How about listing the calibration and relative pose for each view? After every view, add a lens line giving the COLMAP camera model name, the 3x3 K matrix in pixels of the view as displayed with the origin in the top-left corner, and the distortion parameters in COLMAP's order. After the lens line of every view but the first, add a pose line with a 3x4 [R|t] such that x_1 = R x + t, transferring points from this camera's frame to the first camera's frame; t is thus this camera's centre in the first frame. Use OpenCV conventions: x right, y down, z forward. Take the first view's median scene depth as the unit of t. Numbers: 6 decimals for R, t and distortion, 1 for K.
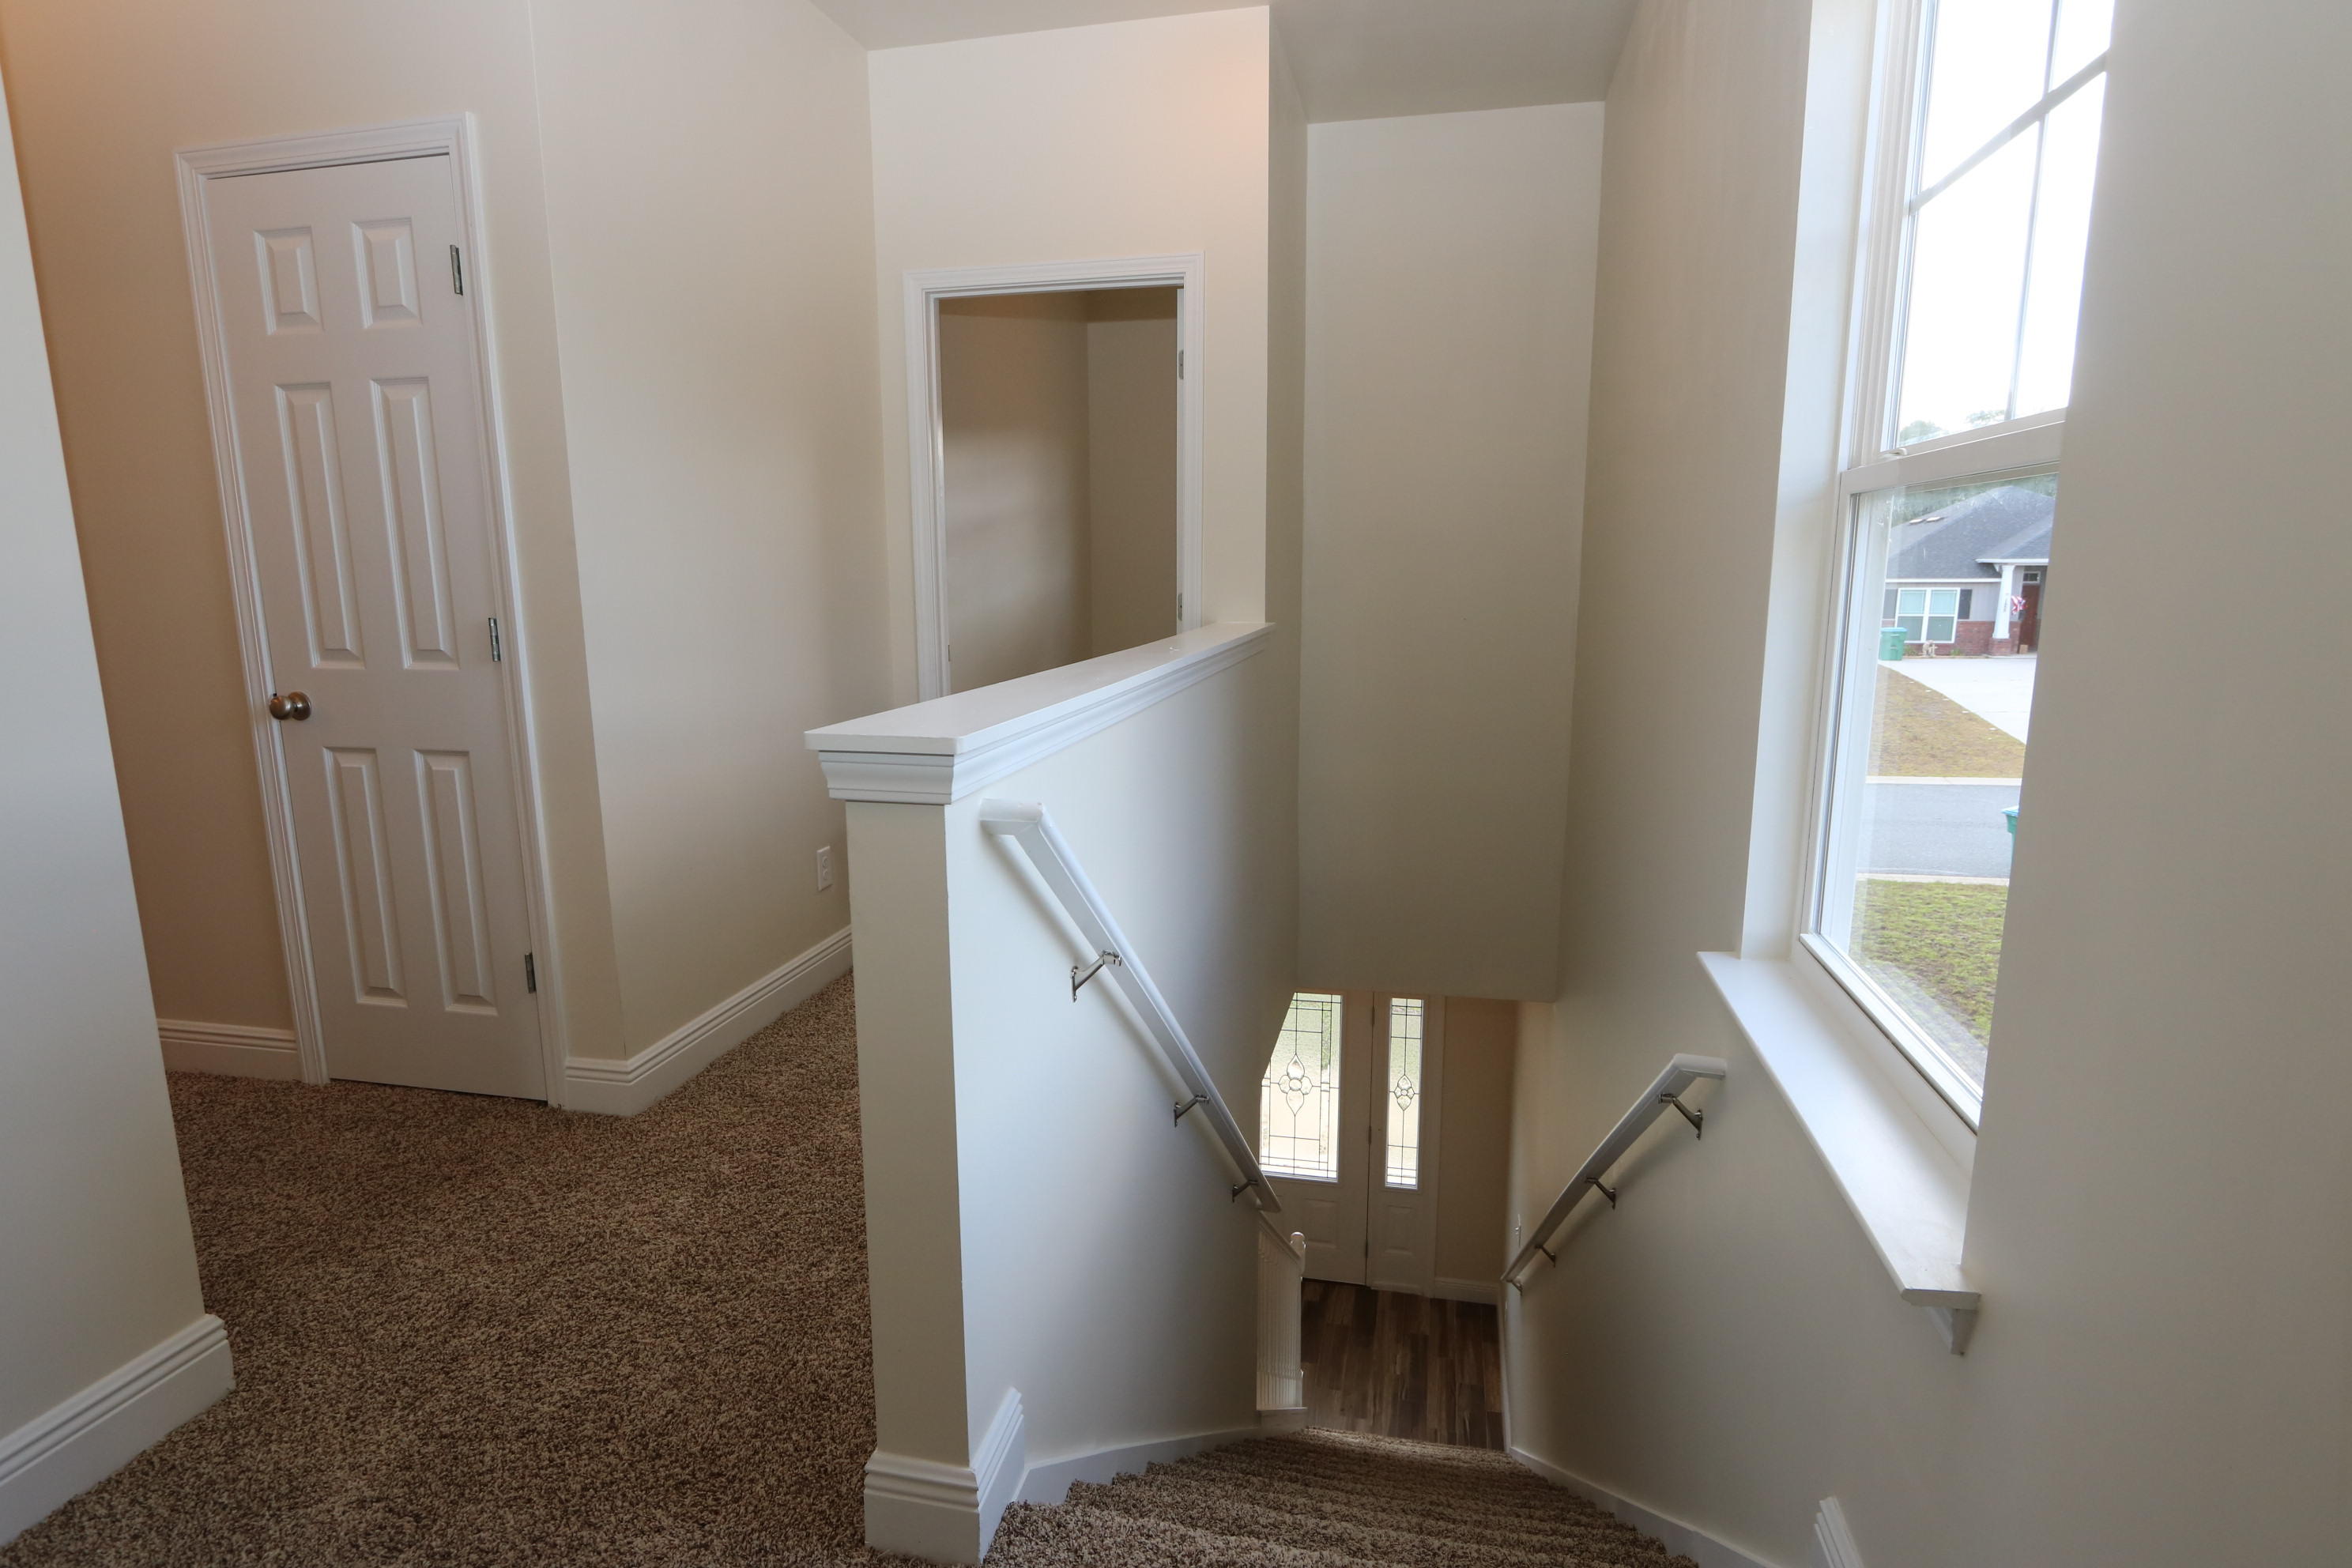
lens RADIAL K [[1221.7, 0, 1162.7], [0, 1221.7, 787.1], [0, 0, 1]] dist [-0.013013, 0.002097]
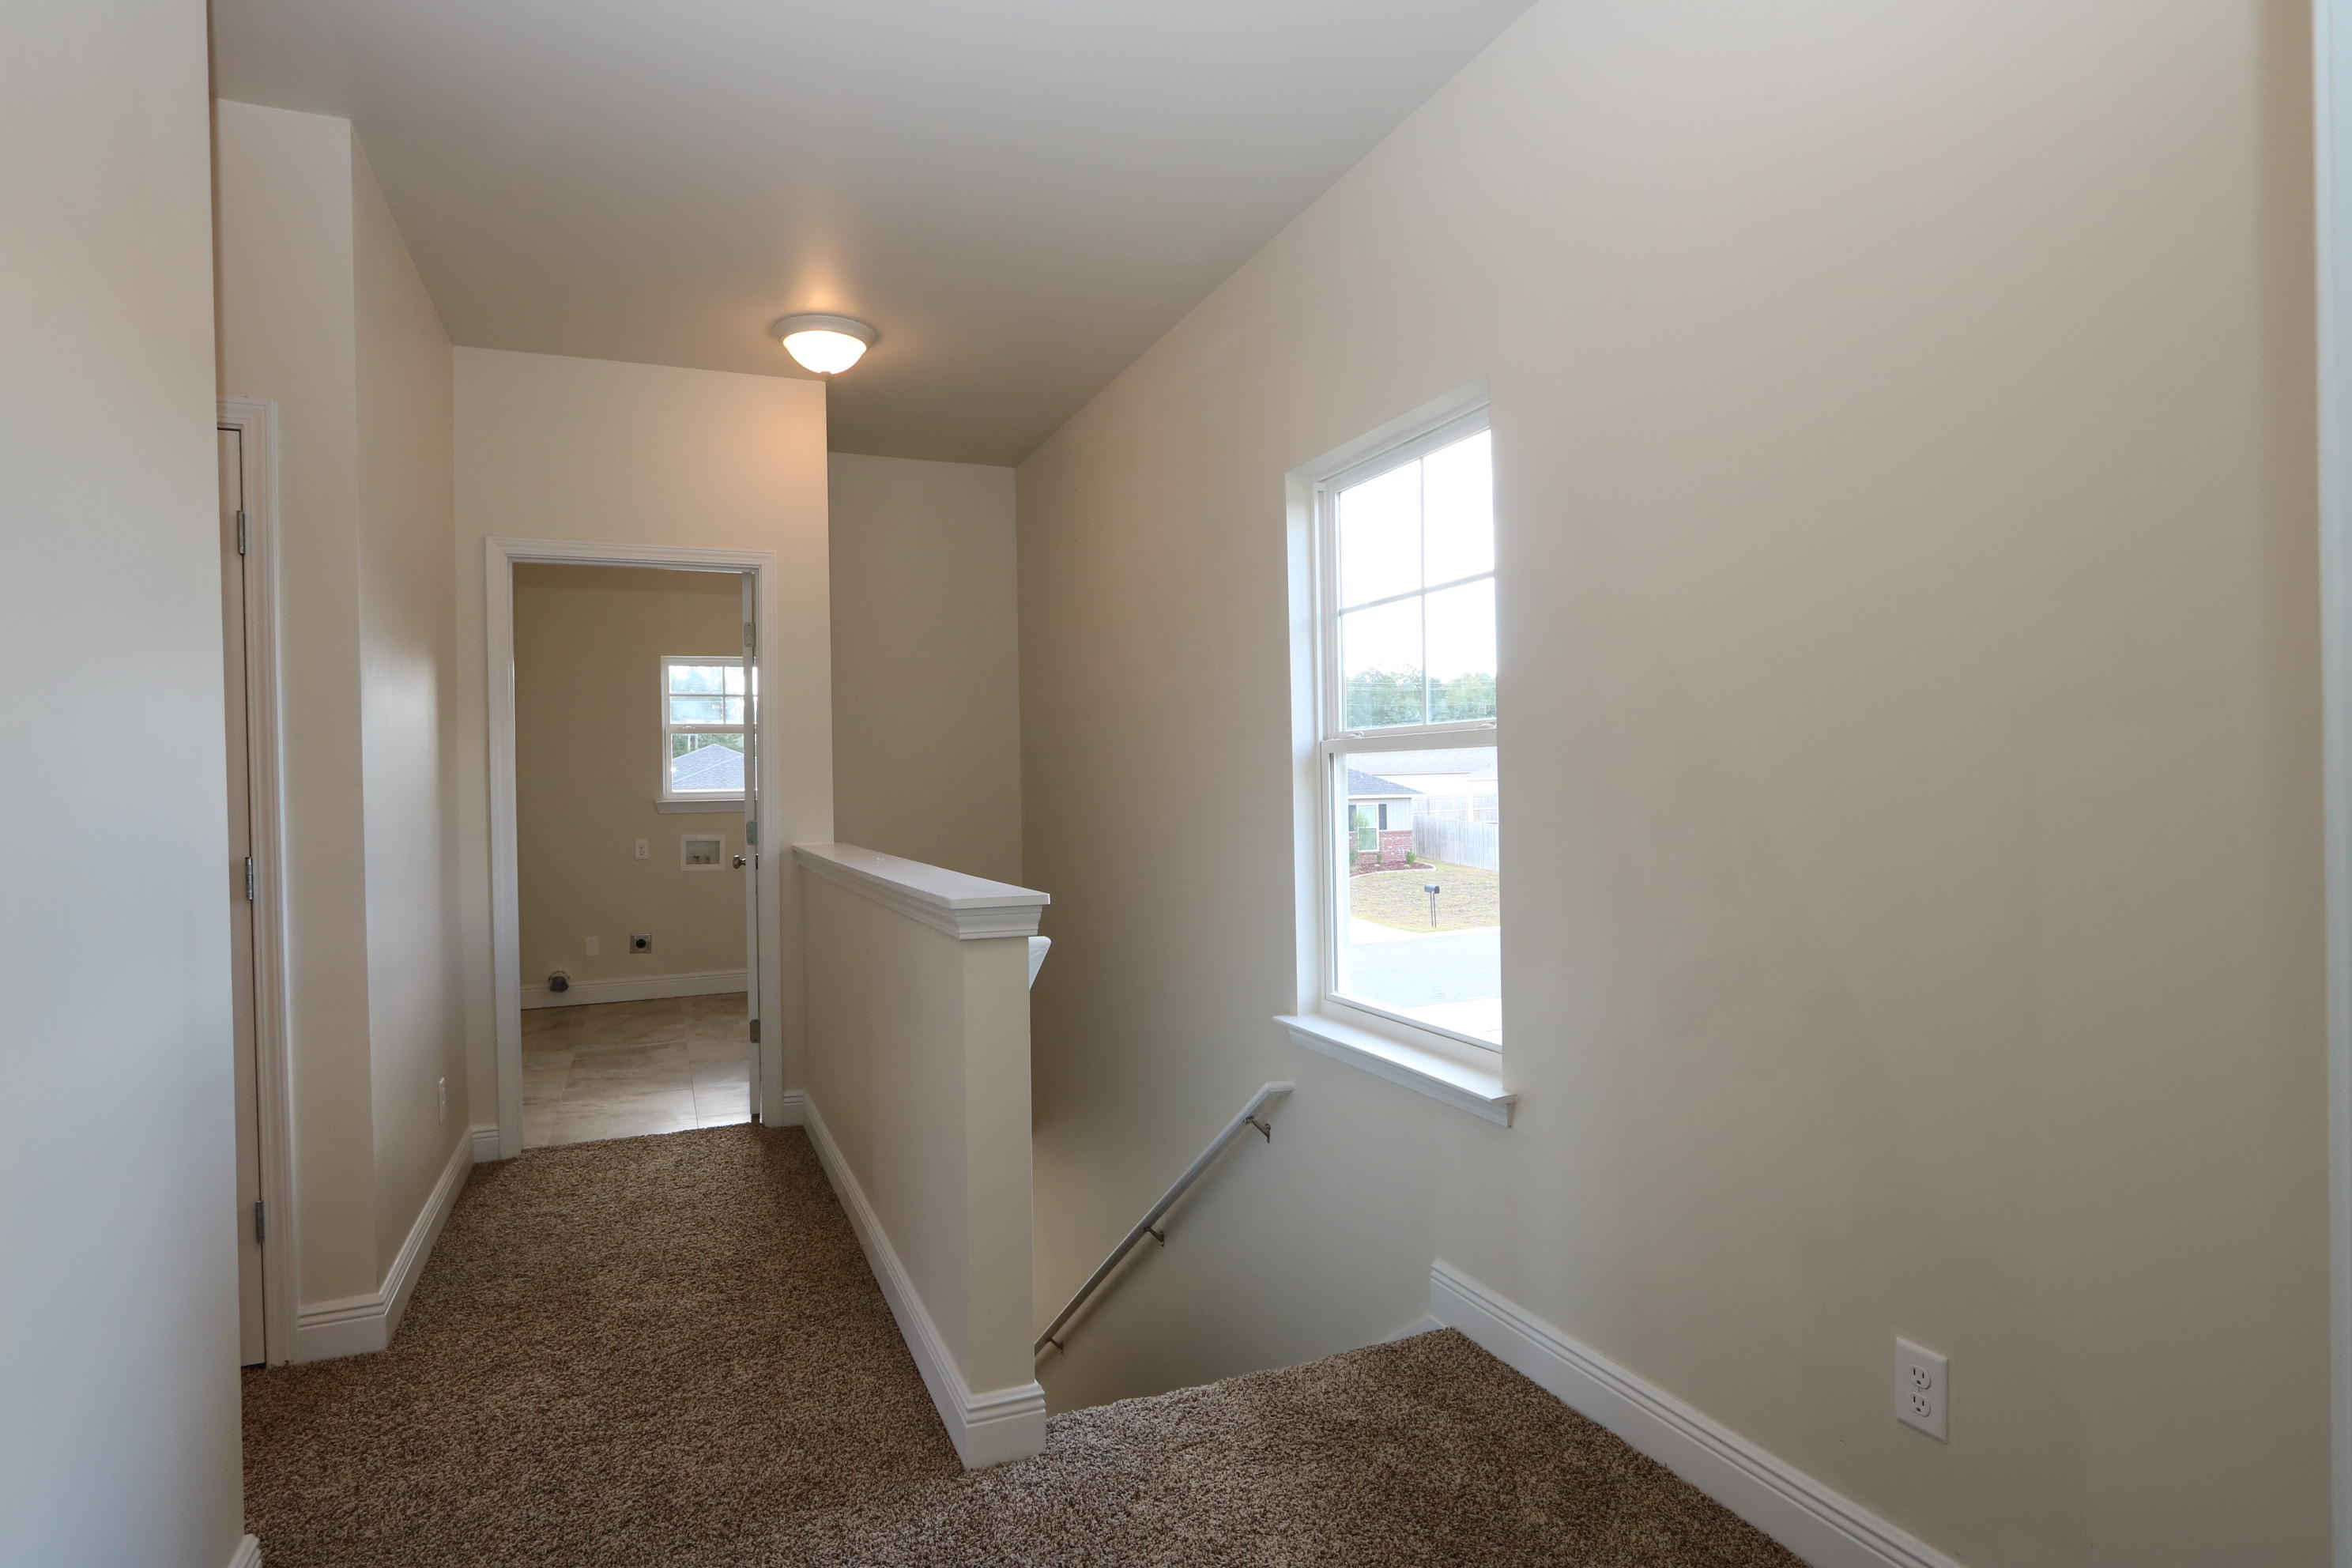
lens RADIAL K [[1221.7, 0, 1162.7], [0, 1221.7, 787.1], [0, 0, 1]] dist [-0.013013, 0.002097]
pose [[0.811987, -0.009516, 0.583598, -0.673803], [0.117408, 0.982093, -0.147342, 0.053996], [-0.571745, 0.188159, 0.798563, -0.325392]]
